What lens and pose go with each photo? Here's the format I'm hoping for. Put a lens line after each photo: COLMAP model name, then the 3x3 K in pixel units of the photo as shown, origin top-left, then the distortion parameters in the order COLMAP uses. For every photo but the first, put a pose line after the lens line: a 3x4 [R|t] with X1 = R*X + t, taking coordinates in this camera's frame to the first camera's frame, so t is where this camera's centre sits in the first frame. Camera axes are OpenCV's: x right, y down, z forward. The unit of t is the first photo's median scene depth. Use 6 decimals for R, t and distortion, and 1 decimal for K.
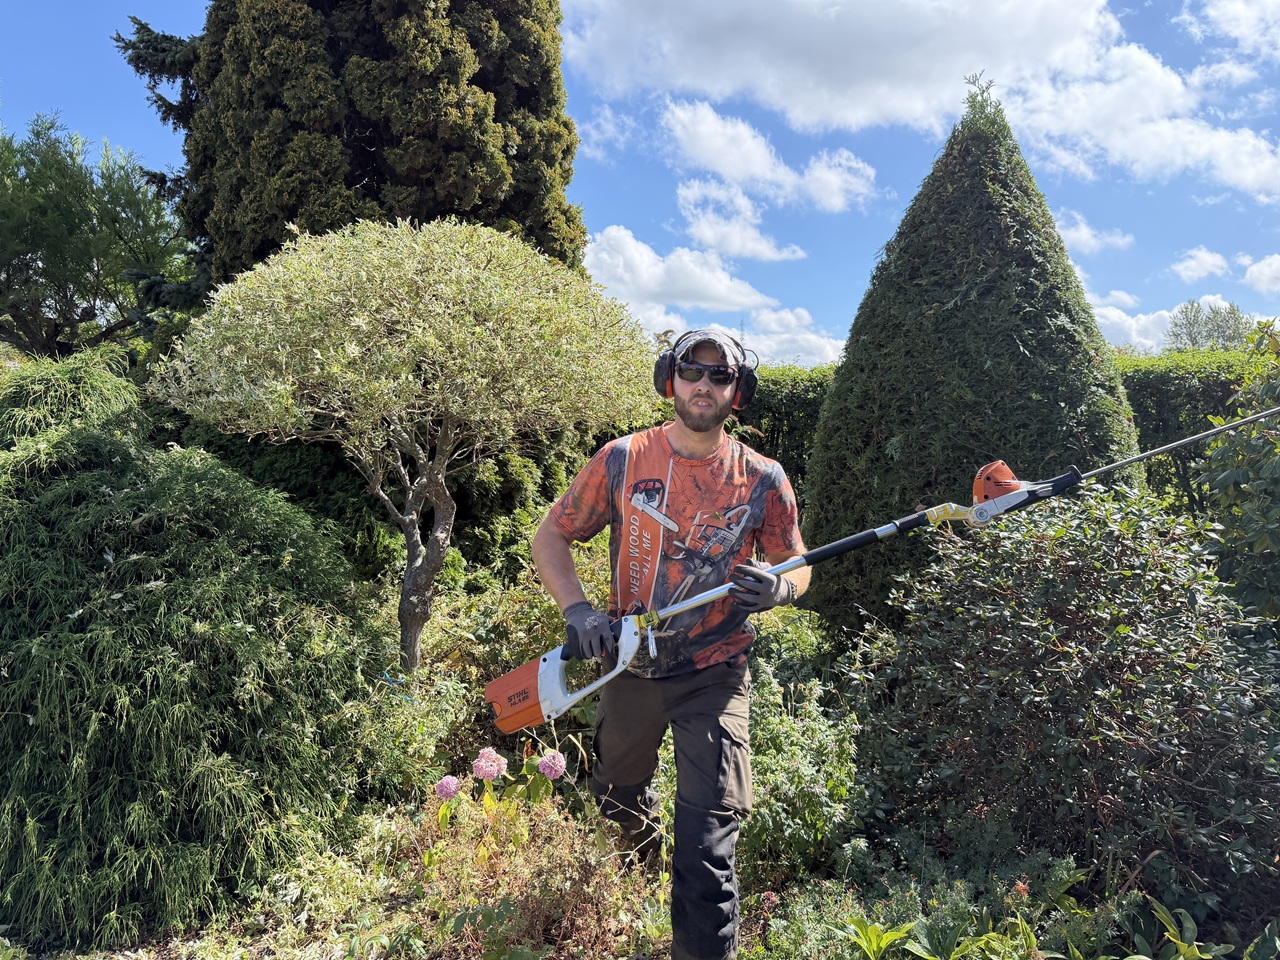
lens RADIAL K [[877.7, 0, 635.8], [0, 877.7, 486.0], [0, 0, 1]] dist [0.043260, -0.038025]
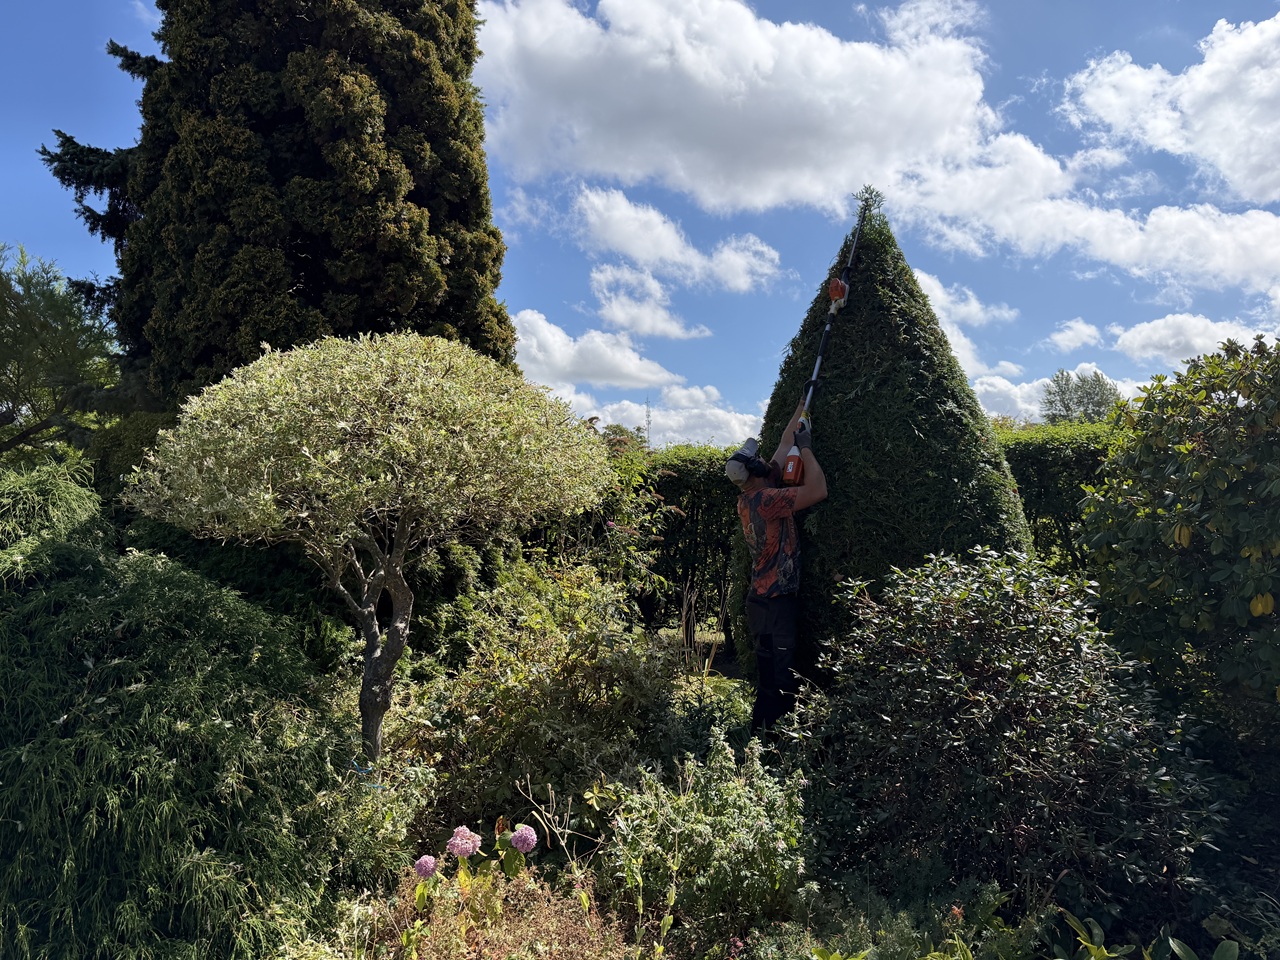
lens RADIAL K [[877.7, 0, 632.4], [0, 877.7, 489.2], [0, 0, 1]] dist [0.043260, -0.038025]
pose [[0.994649, -0.035901, 0.096870, -0.039481], [0.043924, 0.995664, -0.082002, -0.006532], [-0.093506, 0.085818, 0.991913, -0.078236]]
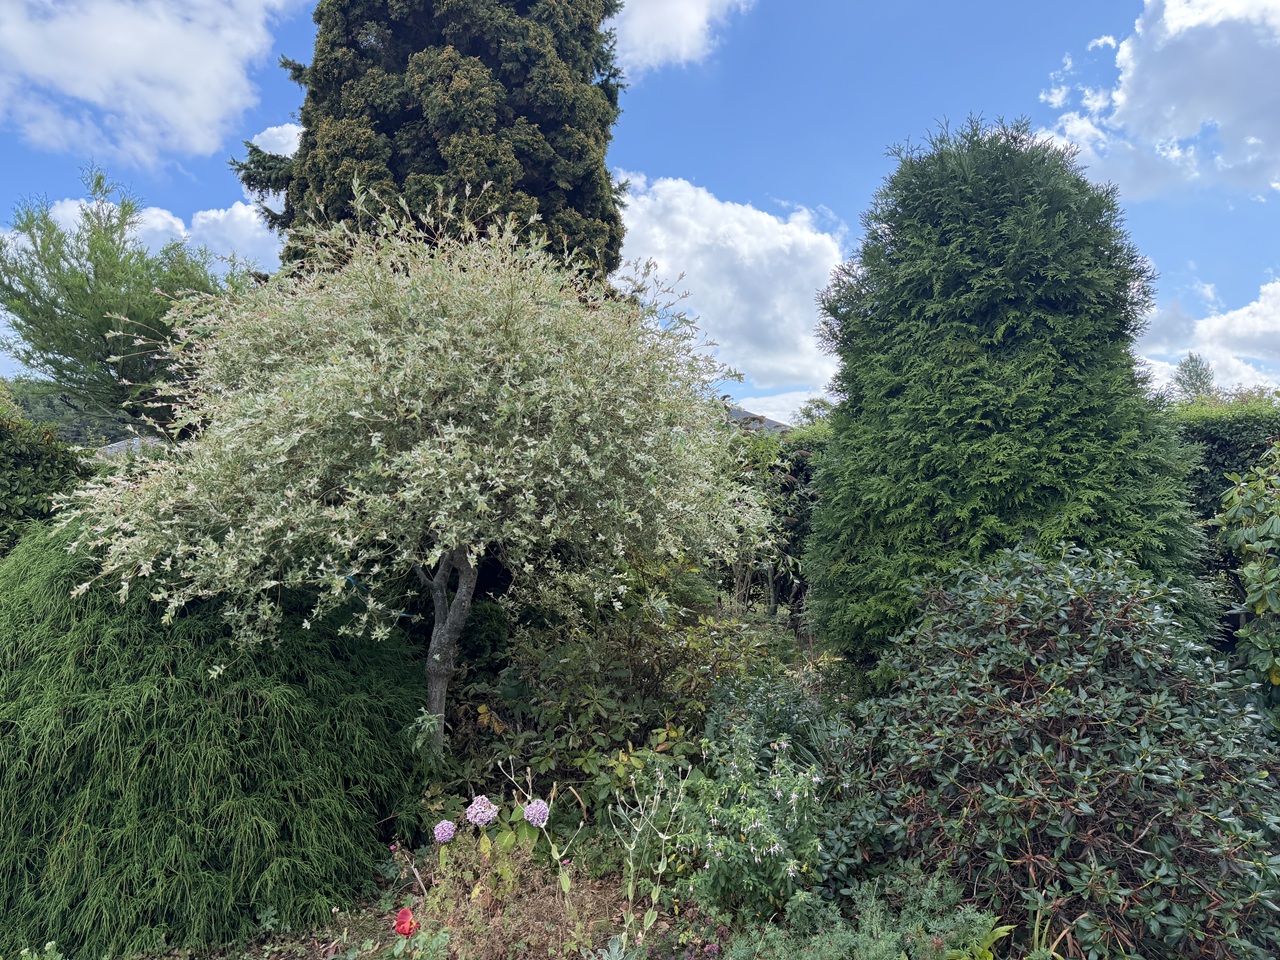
lens RADIAL K [[877.7, 0, 639.4], [0, 877.7, 482.8], [0, 0, 1]] dist [0.043260, -0.038025]
pose [[0.991786, -0.019821, -0.126362, 0.132961], [0.011496, 0.997735, -0.066273, -0.012554], [0.127390, 0.064276, 0.989768, -0.069913]]
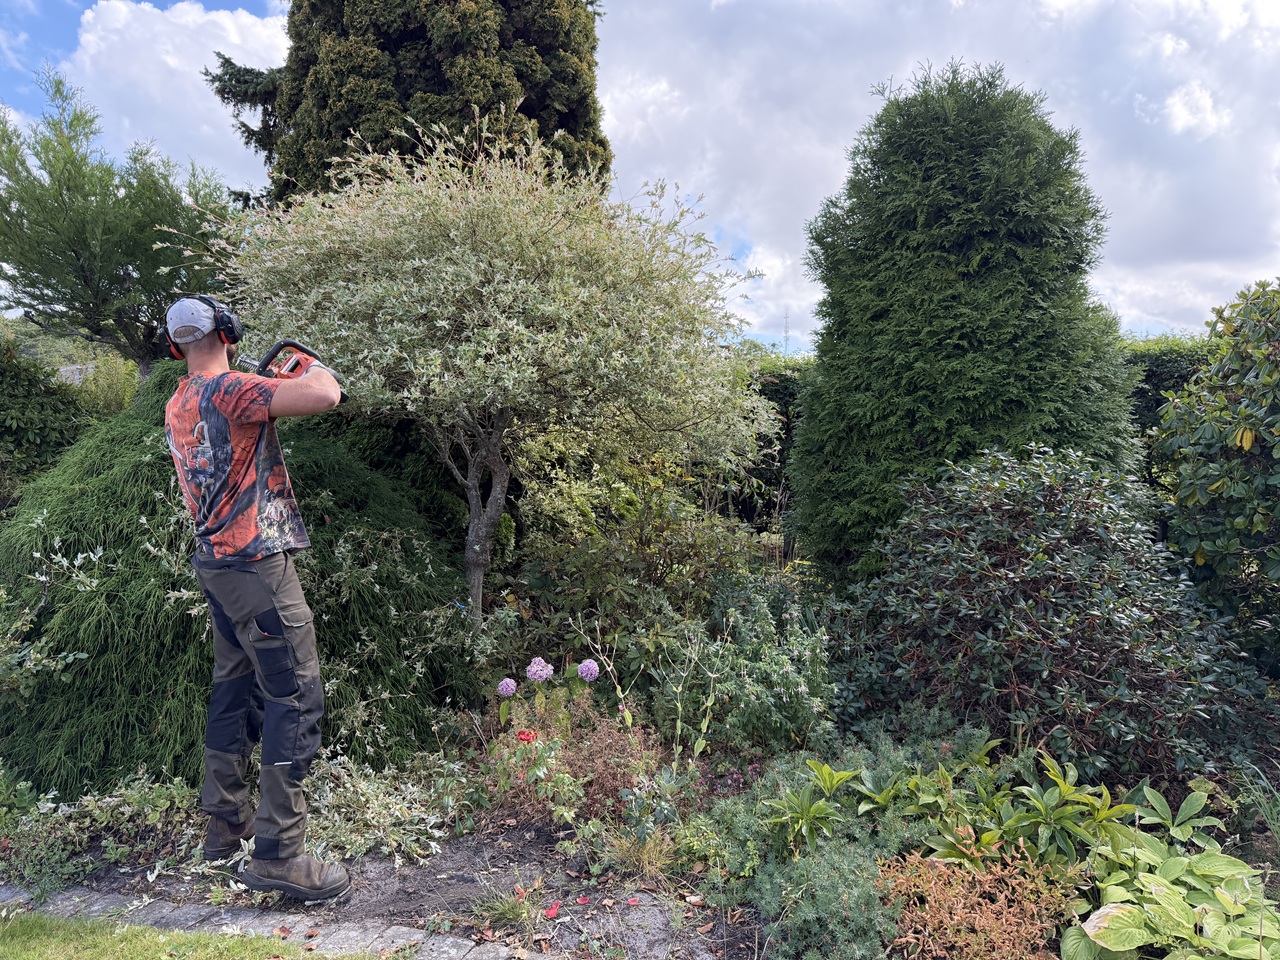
lens RADIAL K [[877.7, 0, 638.5], [0, 877.7, 483.0], [0, 0, 1]] dist [0.043260, -0.038025]
pose [[0.998890, -0.006347, -0.046676, 0.027997], [0.006440, 0.999978, 0.001842, 0.034889], [0.046663, -0.002141, 0.998908, -0.185041]]
